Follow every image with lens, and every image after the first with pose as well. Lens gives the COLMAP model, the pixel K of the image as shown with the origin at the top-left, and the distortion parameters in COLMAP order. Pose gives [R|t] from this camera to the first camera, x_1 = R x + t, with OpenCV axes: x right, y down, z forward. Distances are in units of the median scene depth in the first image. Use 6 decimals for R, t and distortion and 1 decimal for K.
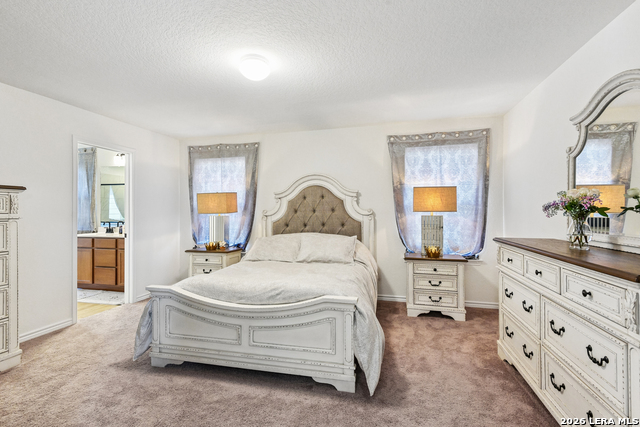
lens RADIAL K [[298.1, 0, 319.0], [0, 298.1, 210.4], [0, 0, 1]] dist [0.010839, -0.006518]
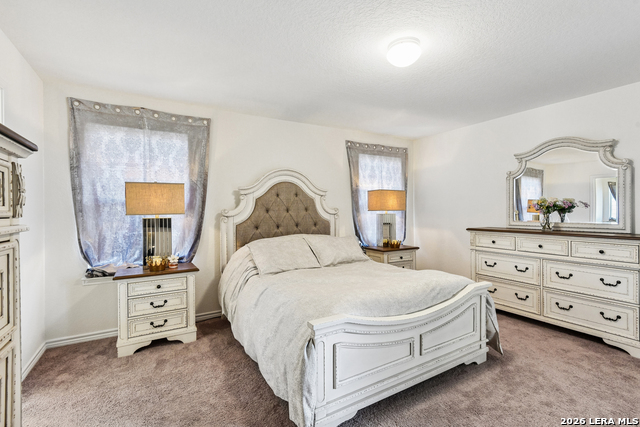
lens RADIAL K [[298.1, 0, 319.2], [0, 298.1, 210.7], [0, 0, 1]] dist [0.010839, -0.006518]
pose [[0.709466, -0.002955, 0.704734, -0.584085], [0.001684, 0.999995, 0.002498, 0.000947], [-0.704738, -0.000585, 0.709468, 0.298626]]
